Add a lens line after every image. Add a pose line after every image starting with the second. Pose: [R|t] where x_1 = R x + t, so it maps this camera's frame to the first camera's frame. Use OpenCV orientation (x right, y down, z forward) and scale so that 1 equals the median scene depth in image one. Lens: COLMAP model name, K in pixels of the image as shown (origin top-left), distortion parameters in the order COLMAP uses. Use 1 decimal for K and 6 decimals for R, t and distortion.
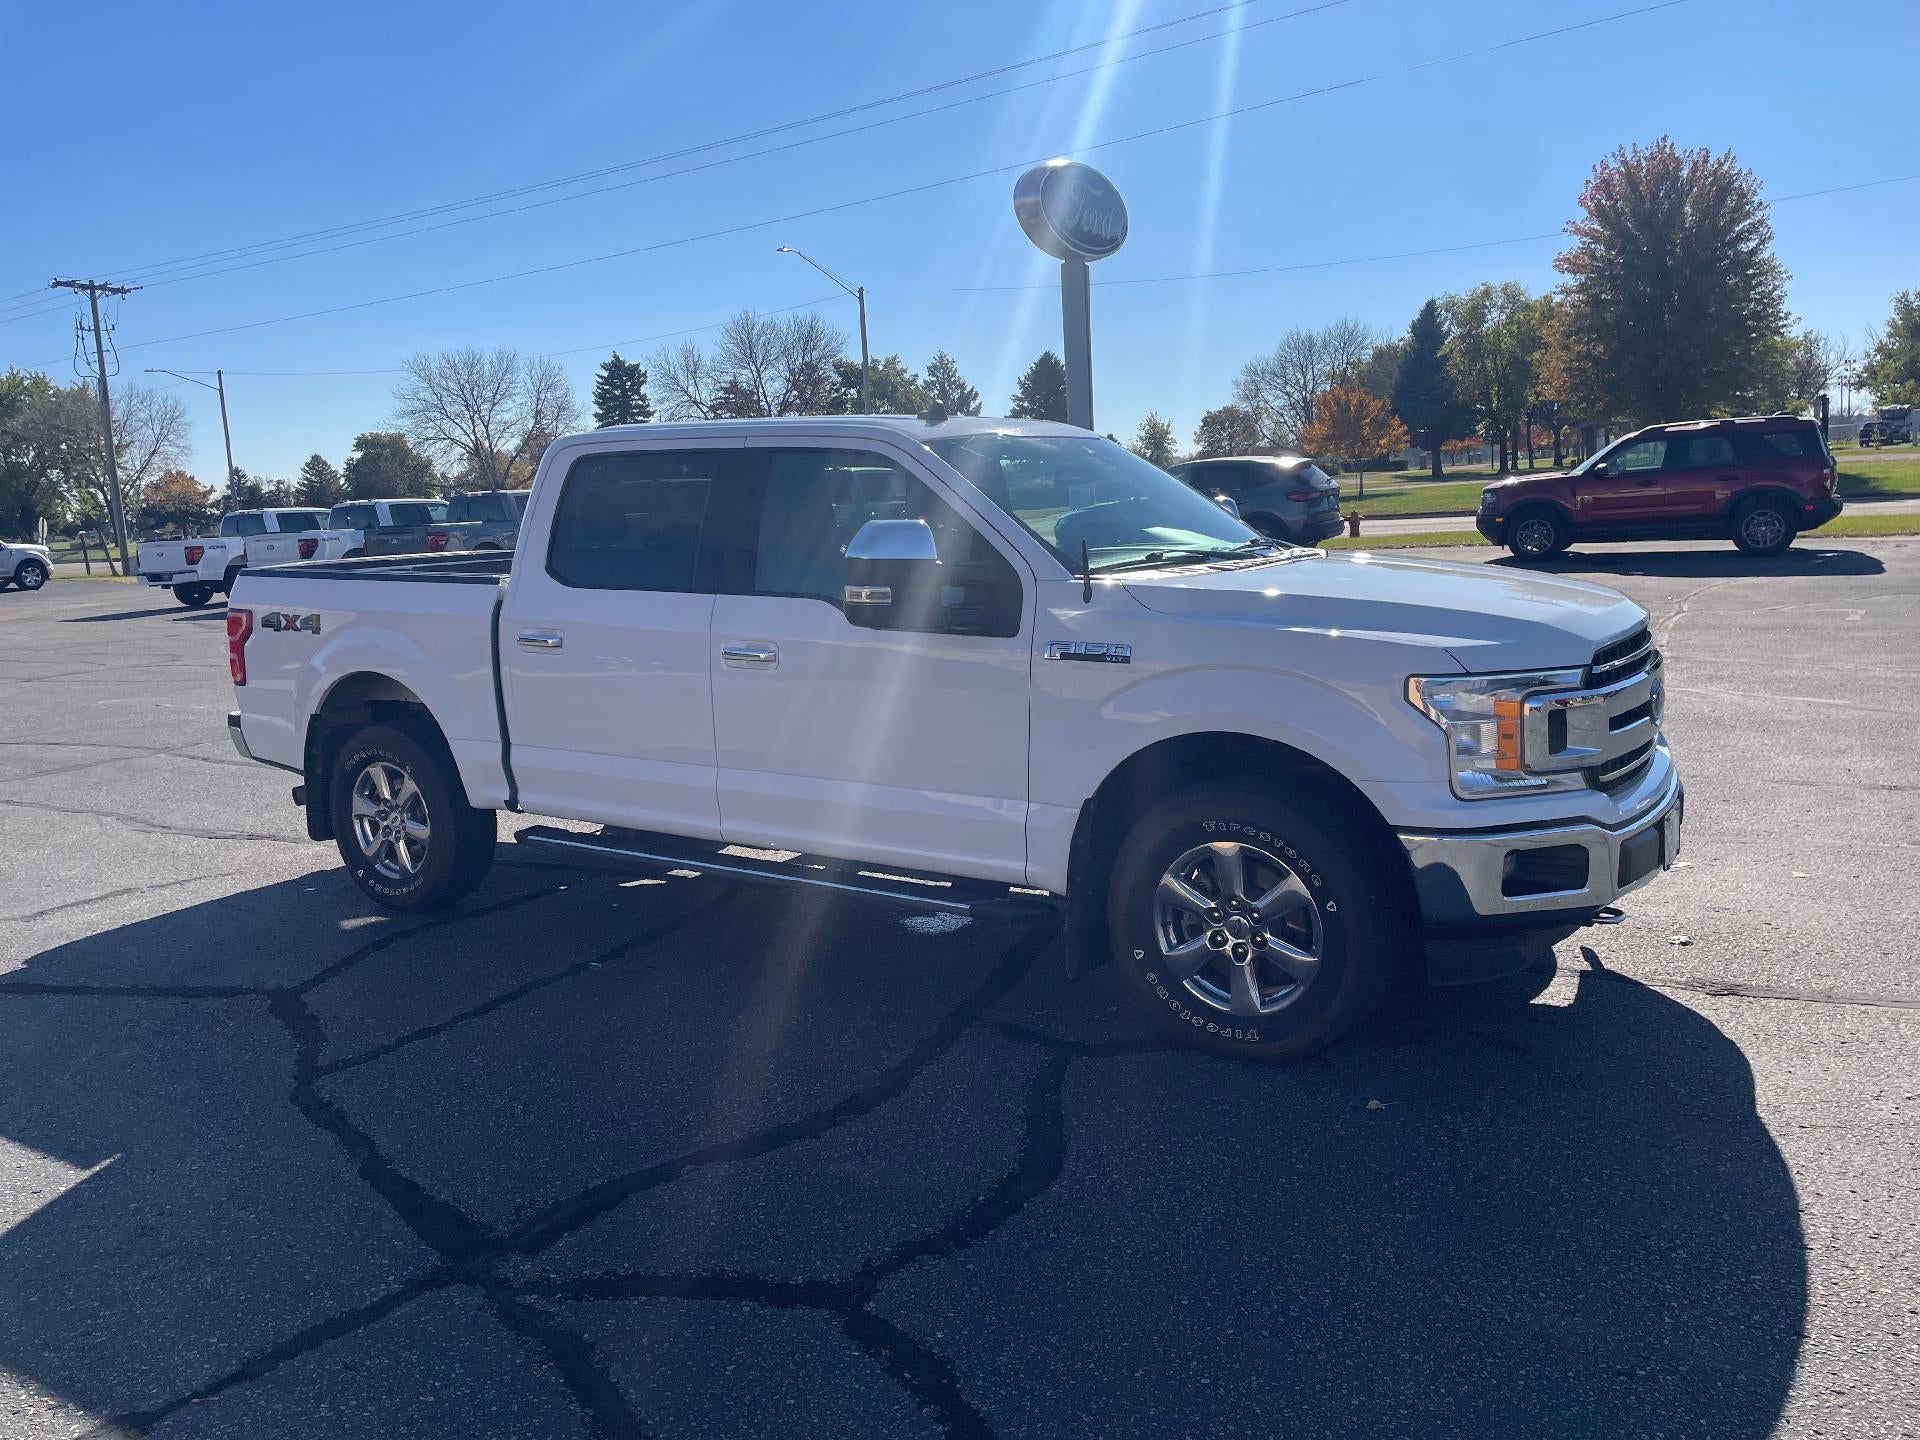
lens RADIAL K [[1437.9, 0, 940.5], [0, 1437.9, 710.6], [0, 0, 1]] dist [0.094546, -0.117311]
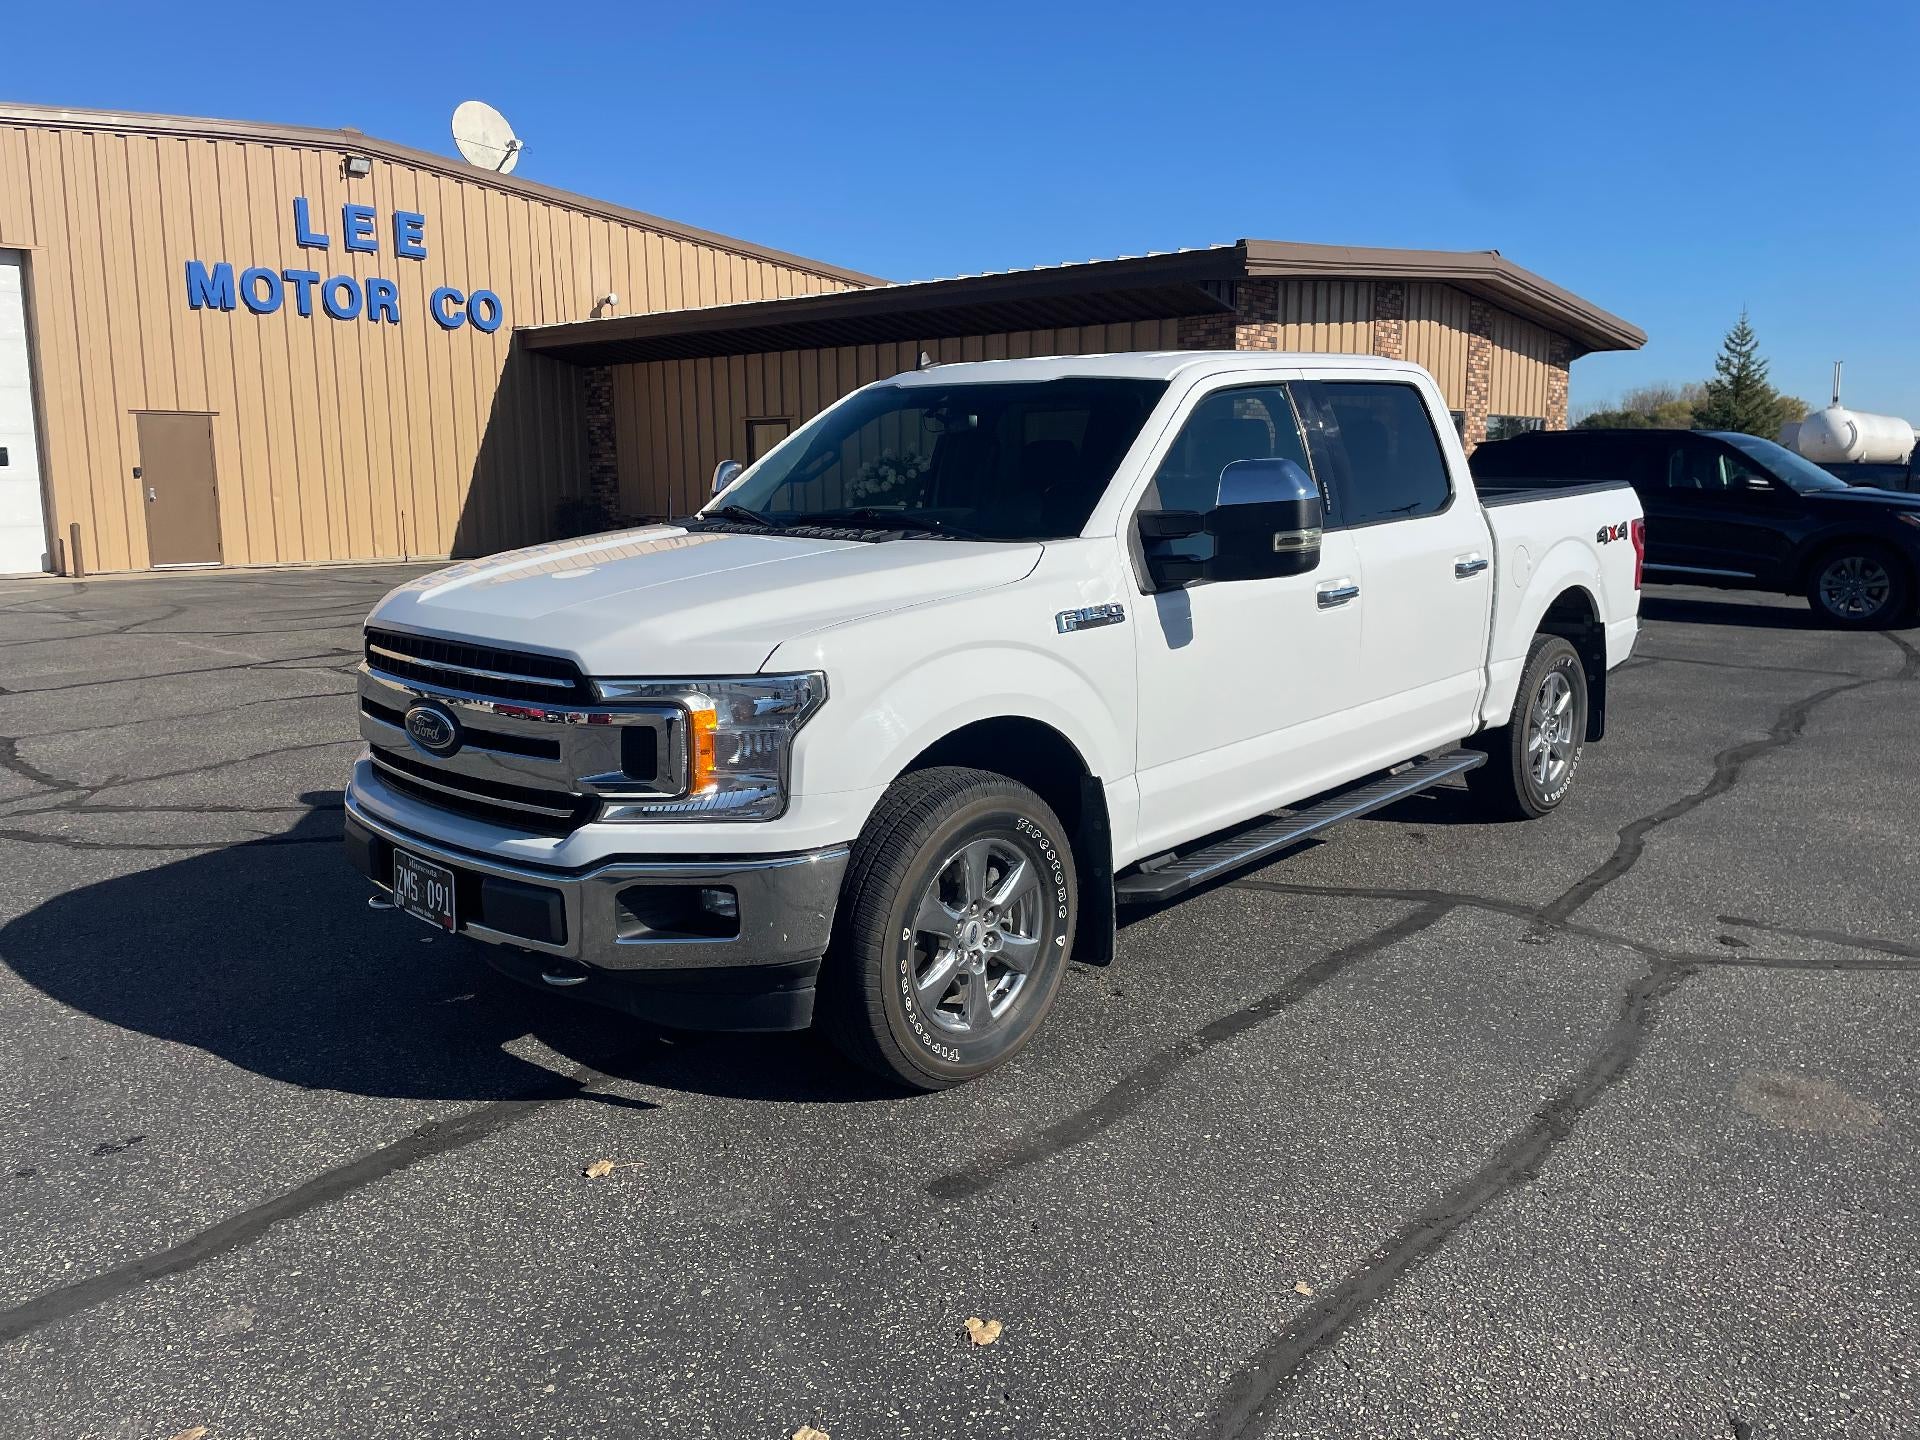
lens RADIAL K [[1440.4, 0, 953.7], [0, 1440.4, 709.4], [0, 0, 1]] dist [0.087431, -0.107955]
pose [[-0.177863, 0.216335, -0.959981, 0.283274], [-0.132590, 0.961372, 0.241214, -0.059010], [0.975082, 0.170187, -0.142308, 0.324070]]
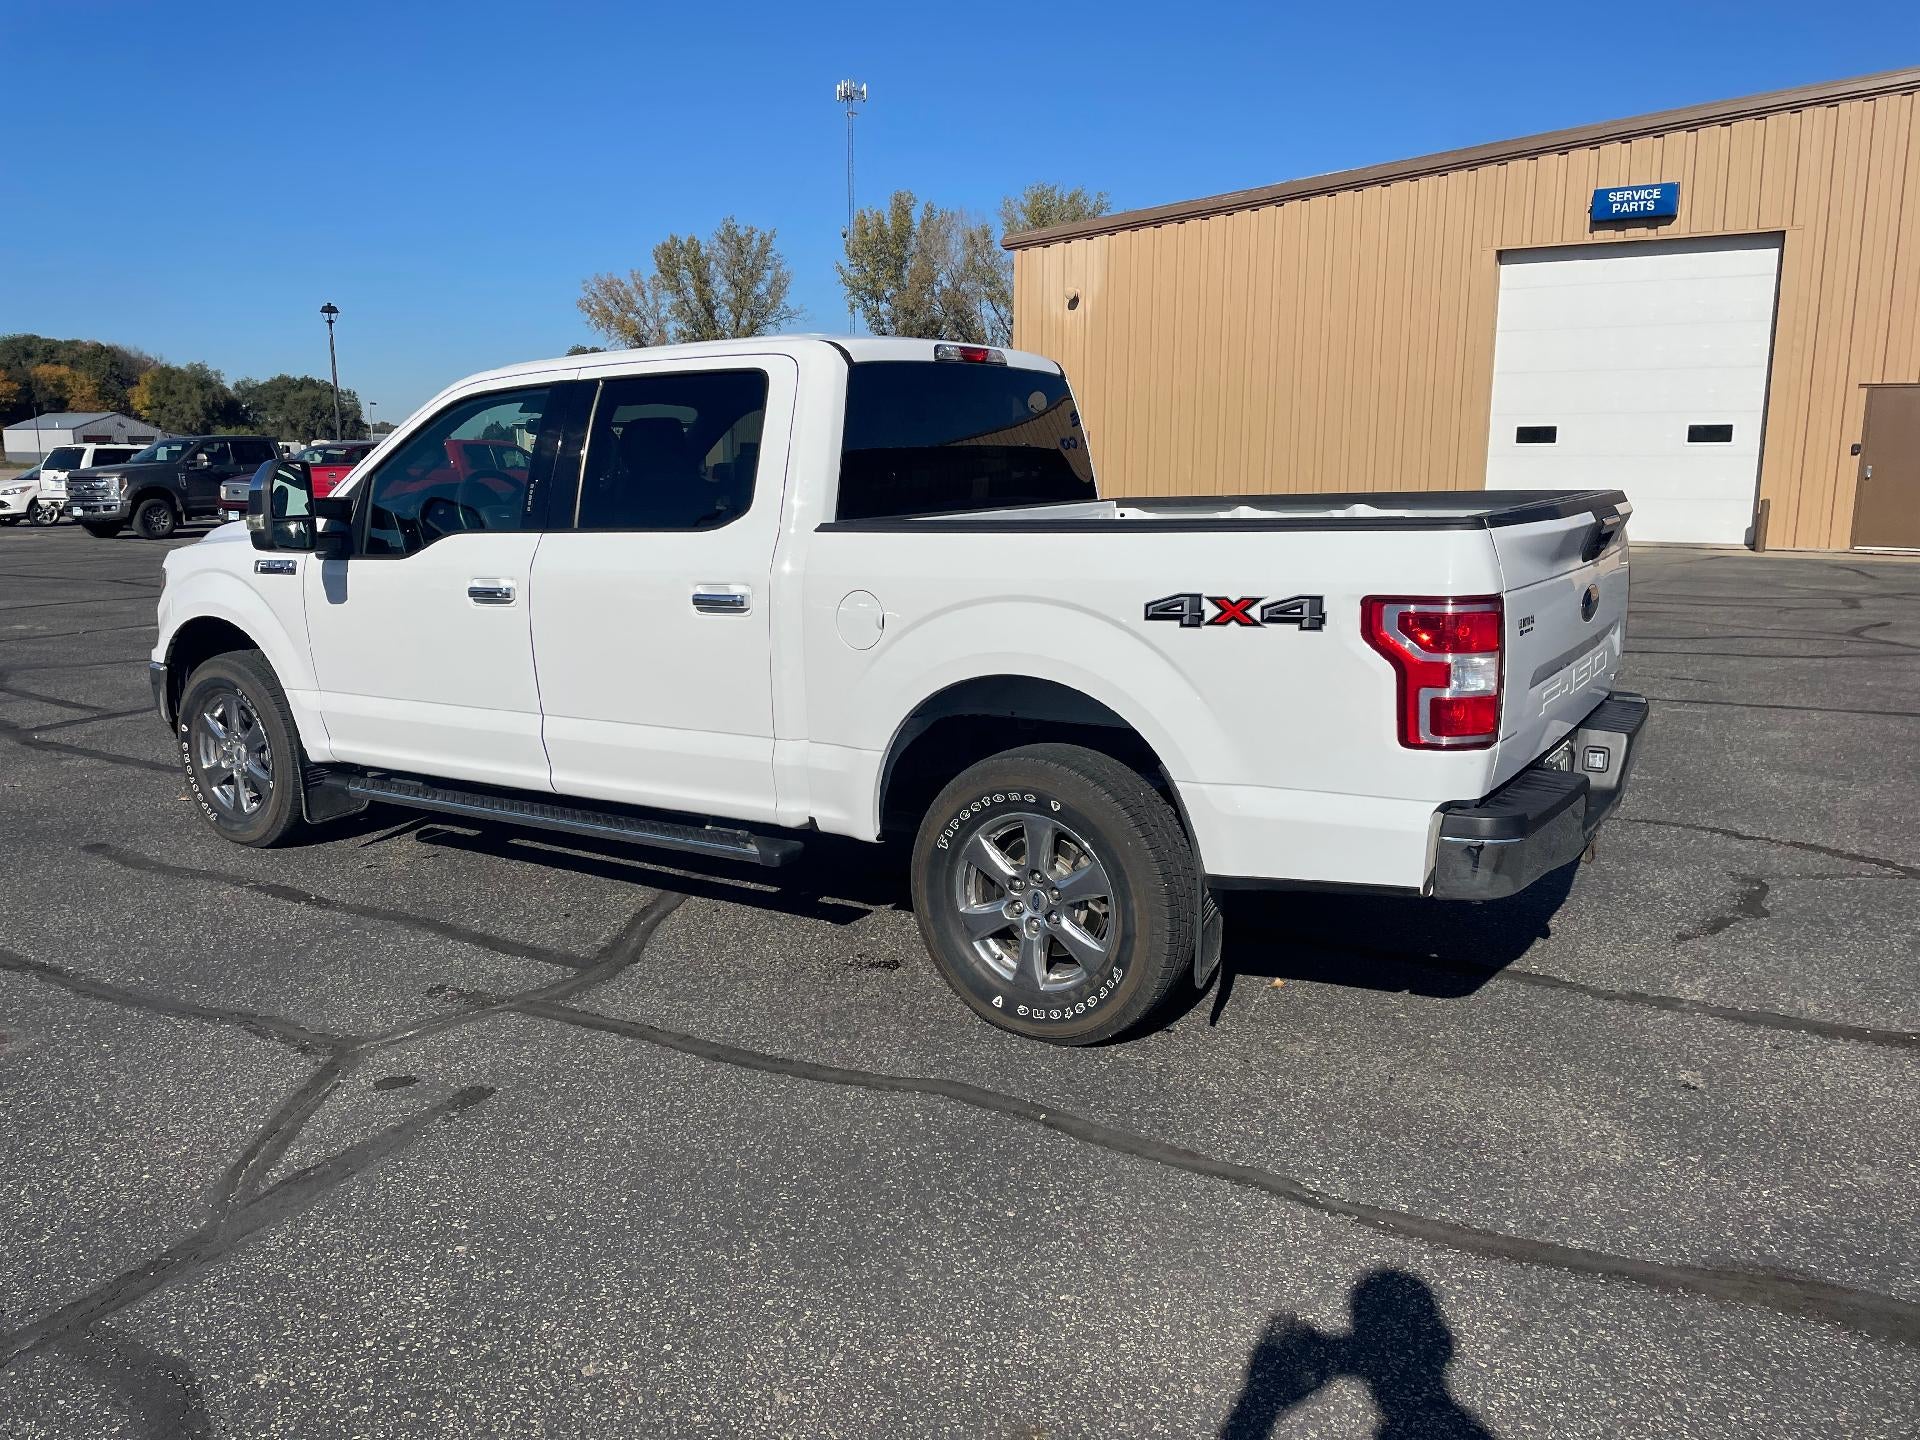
lens RADIAL K [[1437.9, 0, 940.5], [0, 1437.9, 710.6], [0, 0, 1]] dist [0.094546, -0.117311]
pose [[-0.998377, 0.051766, 0.023723, -0.060280], [0.056670, 0.944017, 0.324992, -0.085579], [-0.005571, 0.325809, -0.945419, 0.599722]]
